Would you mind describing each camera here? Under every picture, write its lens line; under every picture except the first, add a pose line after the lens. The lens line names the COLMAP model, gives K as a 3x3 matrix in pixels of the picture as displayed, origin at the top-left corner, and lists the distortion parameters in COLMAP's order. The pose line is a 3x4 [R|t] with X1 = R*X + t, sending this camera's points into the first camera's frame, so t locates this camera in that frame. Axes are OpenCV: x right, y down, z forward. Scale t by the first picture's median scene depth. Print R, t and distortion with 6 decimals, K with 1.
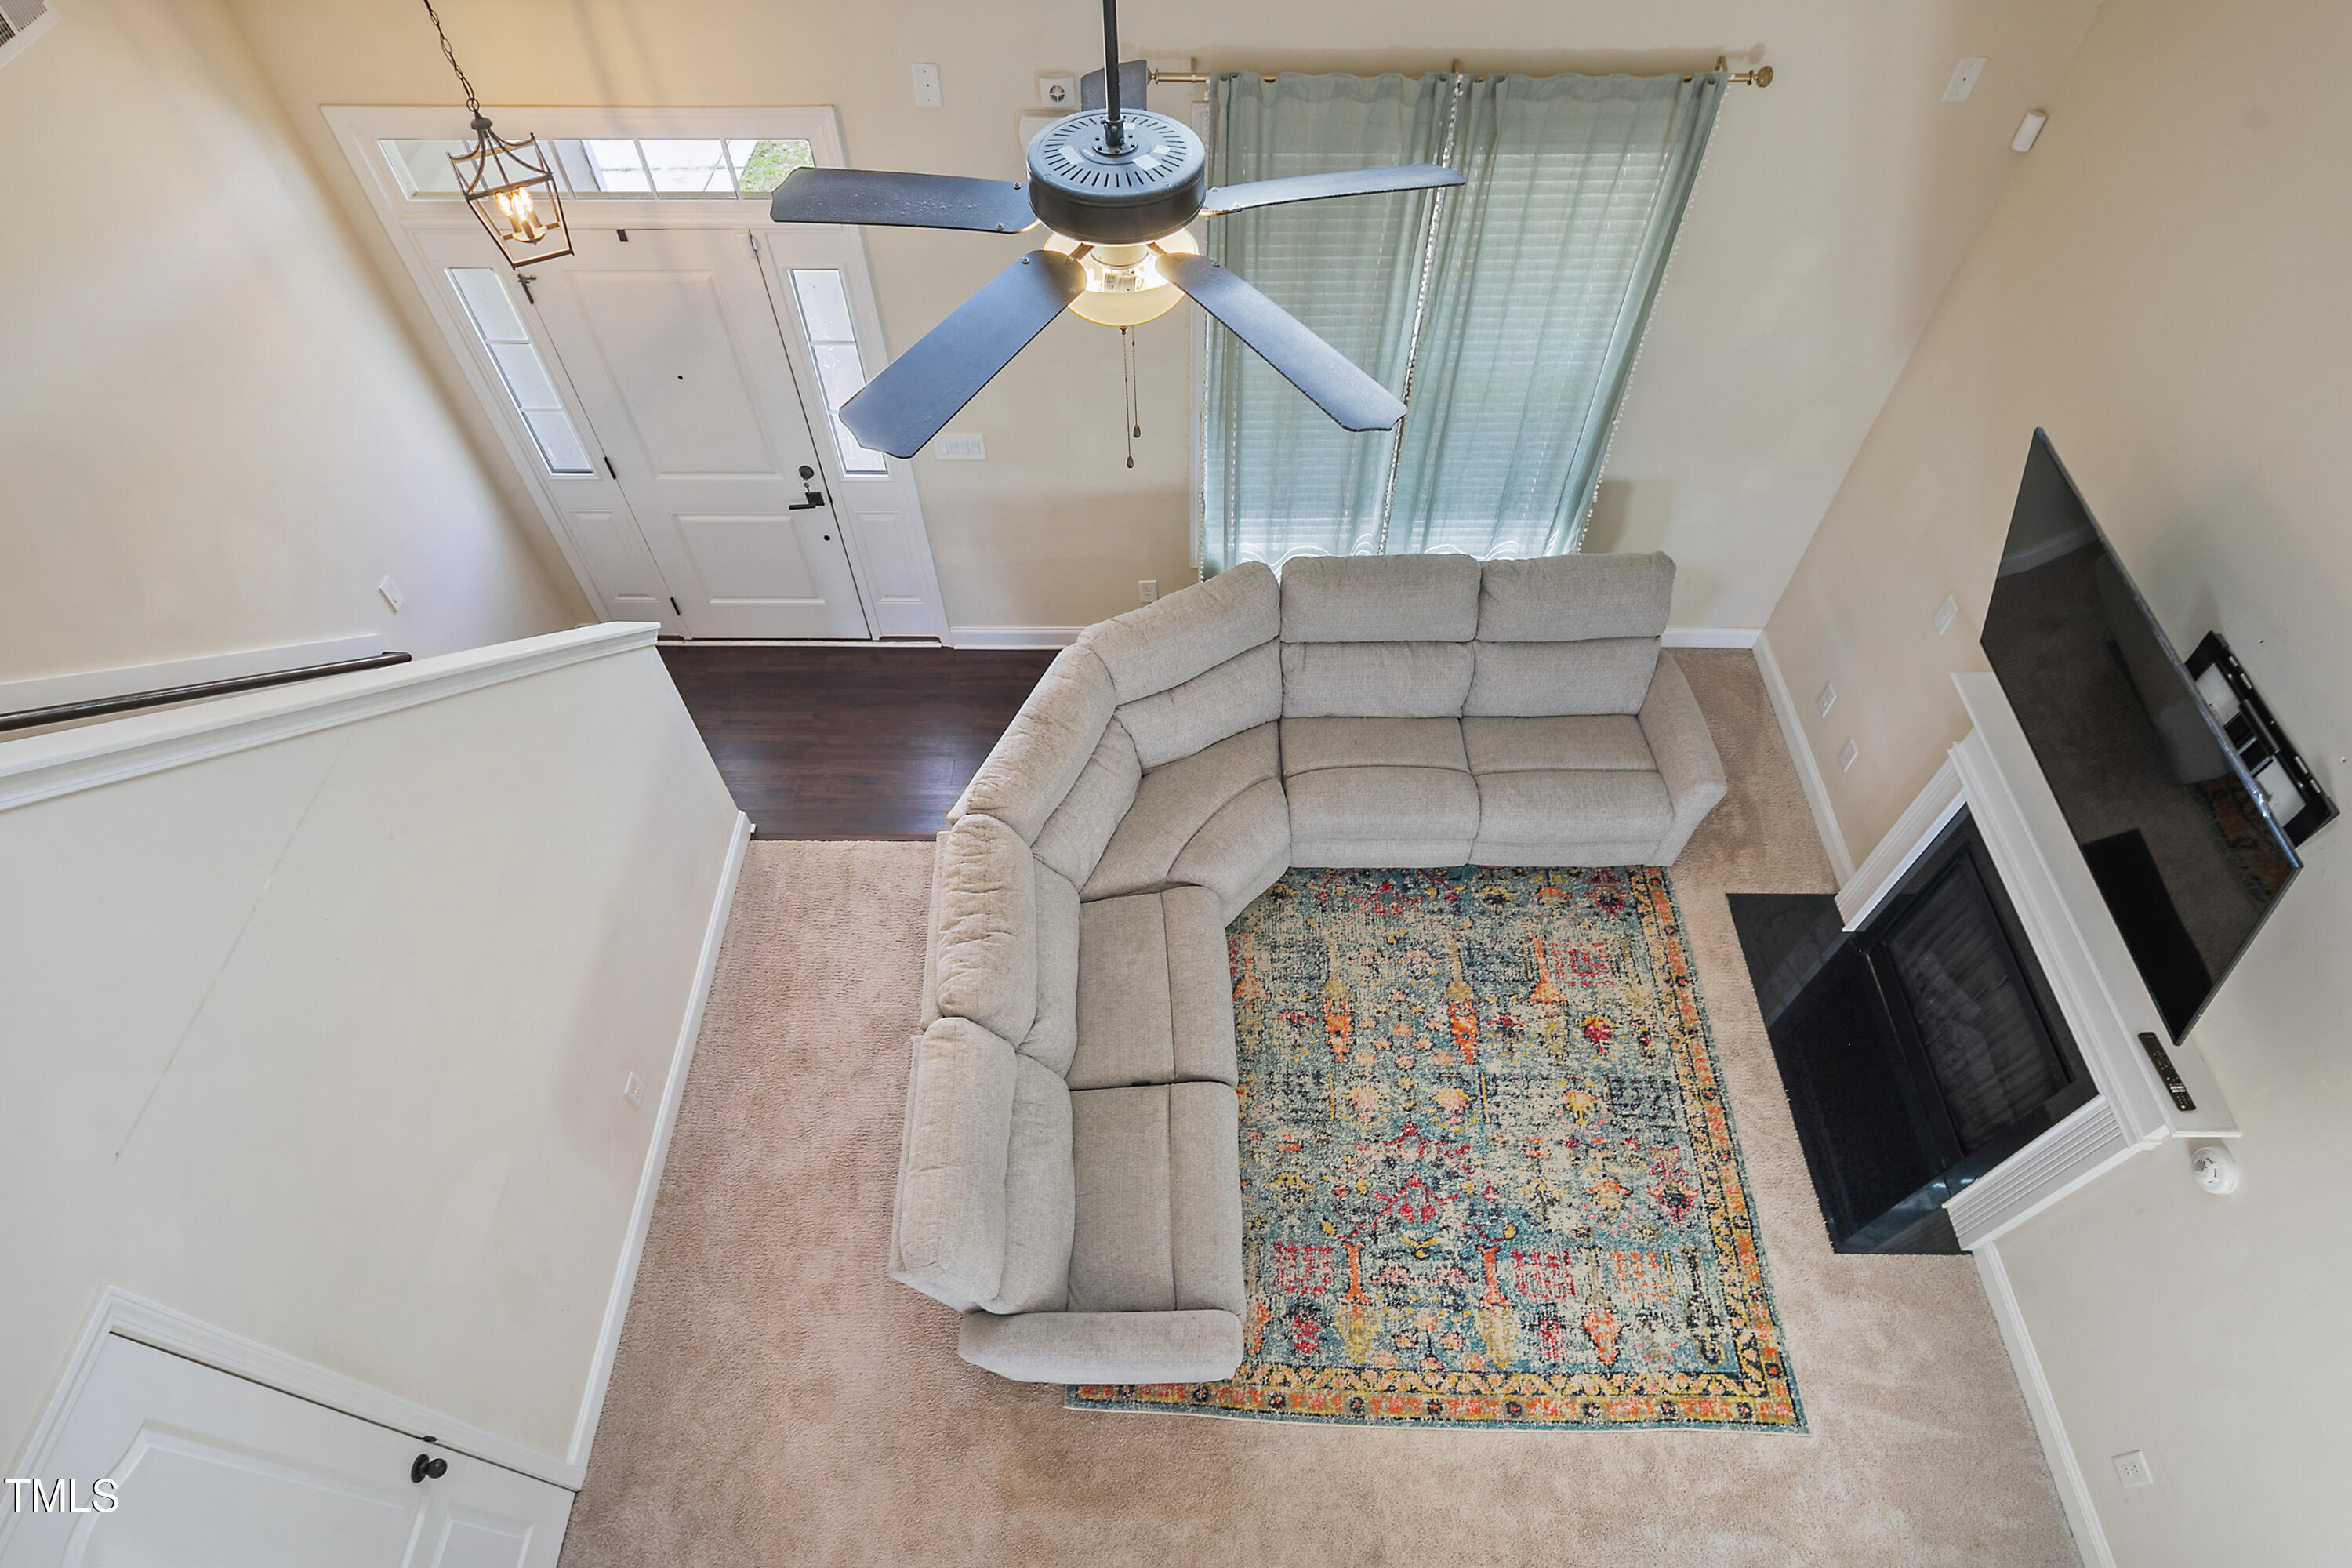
lens RADIAL K [[1267.6, 0, 1219.0], [0, 1267.6, 786.8], [0, 0, 1]] dist [0.000866, -0.002171]
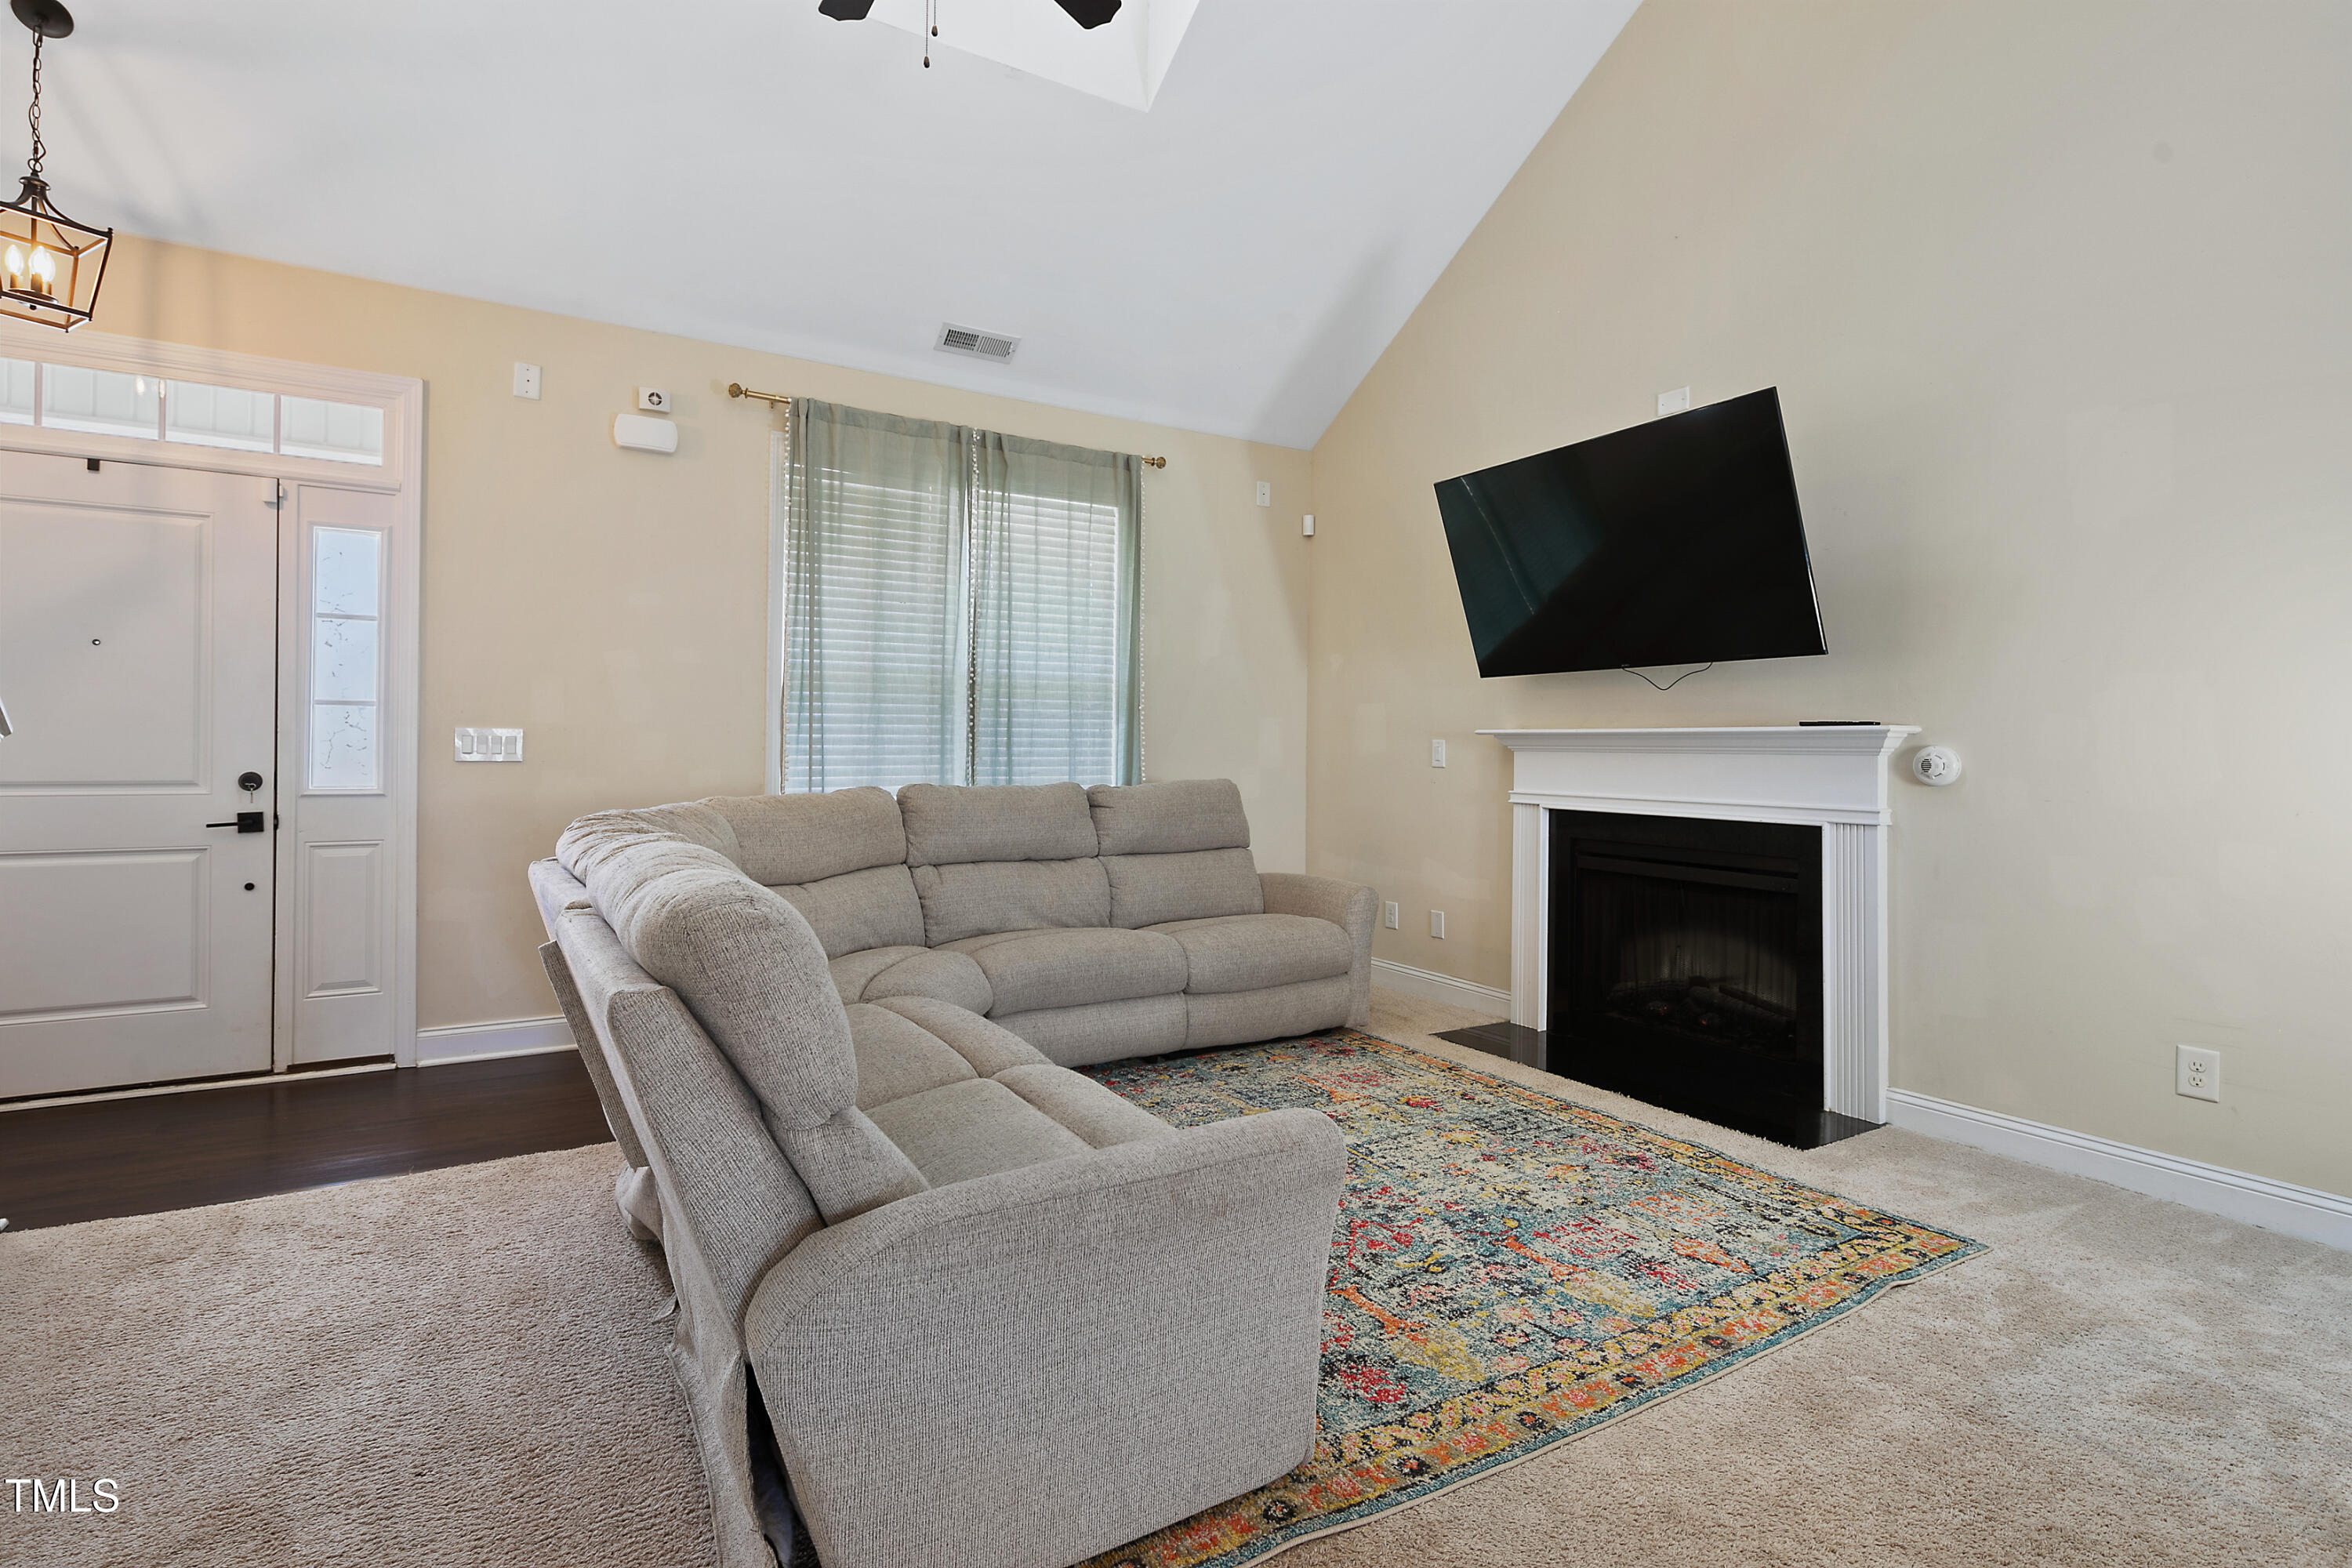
lens RADIAL K [[1116.3, 0, 1180.7], [0, 1116.3, 743.8], [0, 0, 1]] dist [0.003141, -0.004586]
pose [[0.849328, 0.012853, 0.527710, -0.244067], [0.424163, 0.578452, -0.696763, 0.553853], [-0.314210, 0.815615, 0.485844, 0.564580]]
